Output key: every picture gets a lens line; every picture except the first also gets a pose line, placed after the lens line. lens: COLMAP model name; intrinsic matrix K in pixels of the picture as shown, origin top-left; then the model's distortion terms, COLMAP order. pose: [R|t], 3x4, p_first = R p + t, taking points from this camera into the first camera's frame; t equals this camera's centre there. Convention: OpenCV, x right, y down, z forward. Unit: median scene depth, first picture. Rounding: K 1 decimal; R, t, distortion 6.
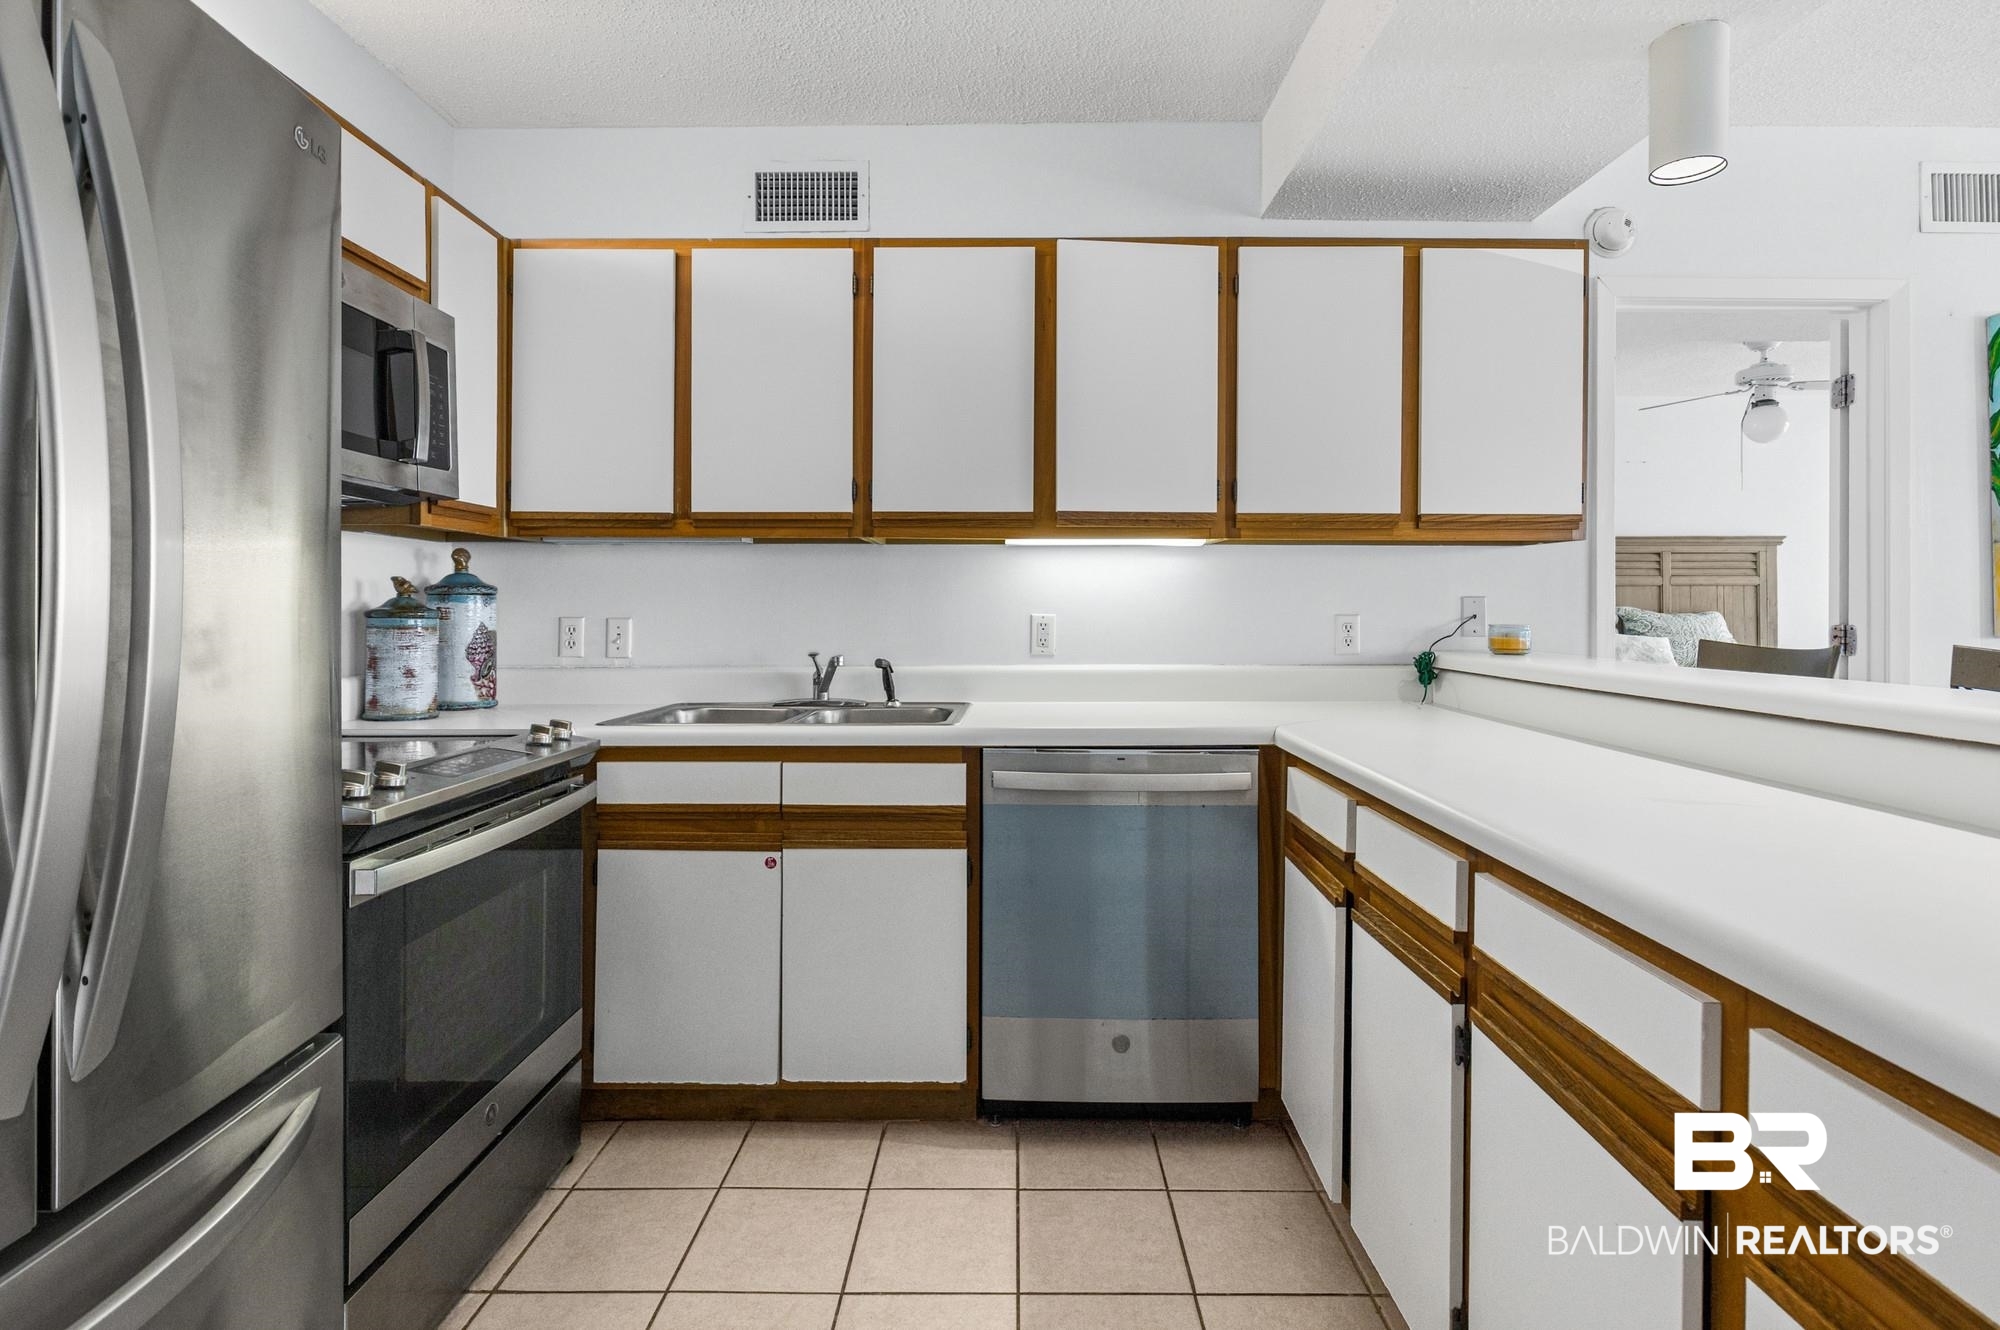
lens RADIAL K [[969.7, 0, 968.5], [0, 969.7, 609.0], [0, 0, 1]] dist [0.004741, -0.000109]
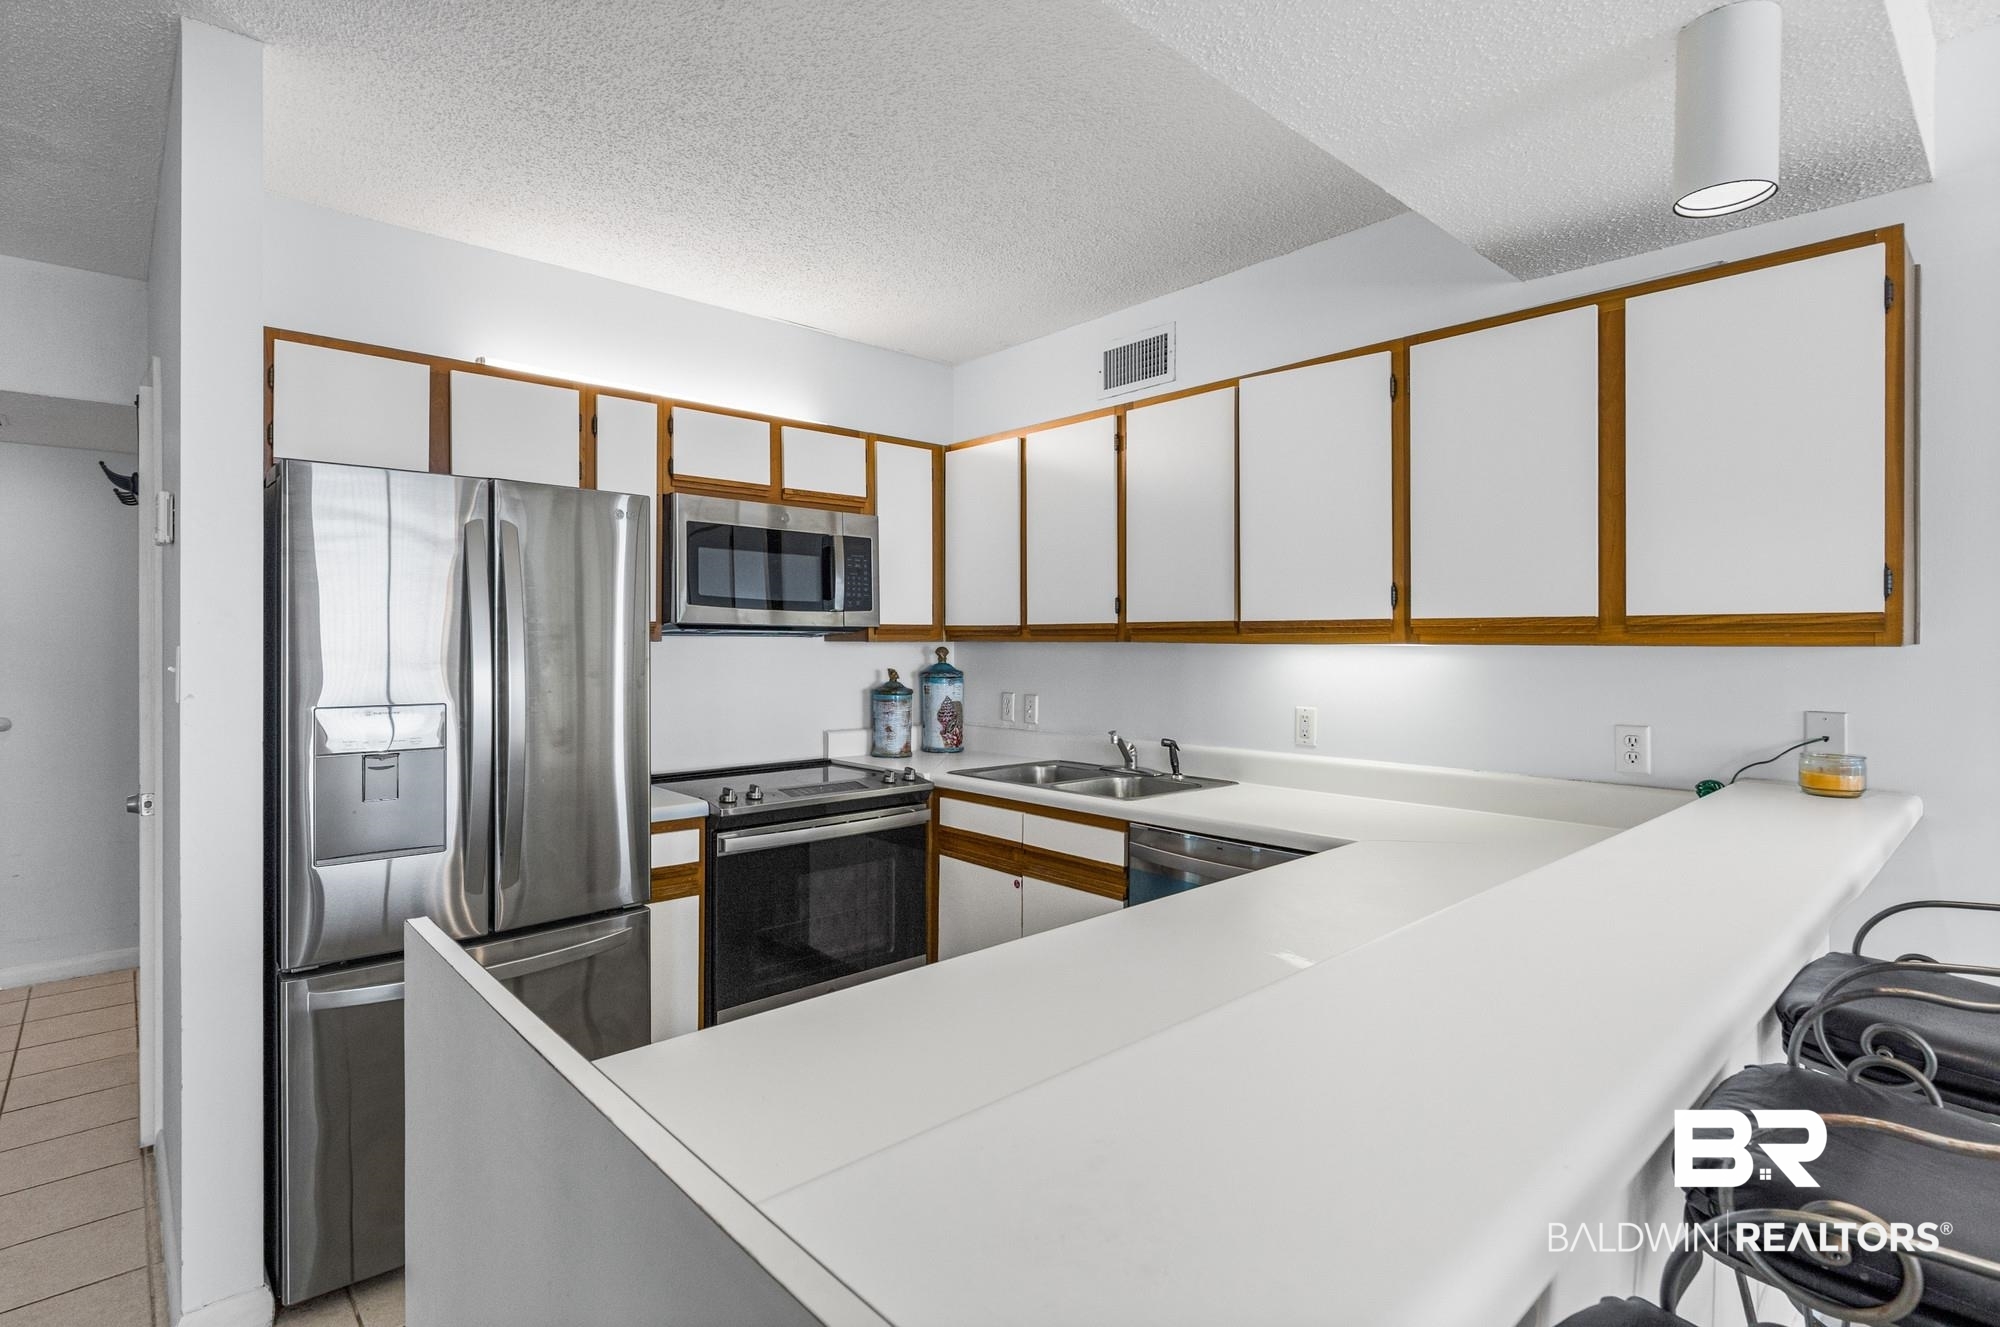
lens RADIAL K [[969.7, 0, 1035.4], [0, 969.7, 644.8], [0, 0, 1]] dist [0.004741, -0.000109]
pose [[0.690801, 0.004038, -0.723033, 0.703281], [0.003140, 0.999958, 0.008585, -0.080585], [0.723038, -0.008201, 0.690760, 0.050188]]
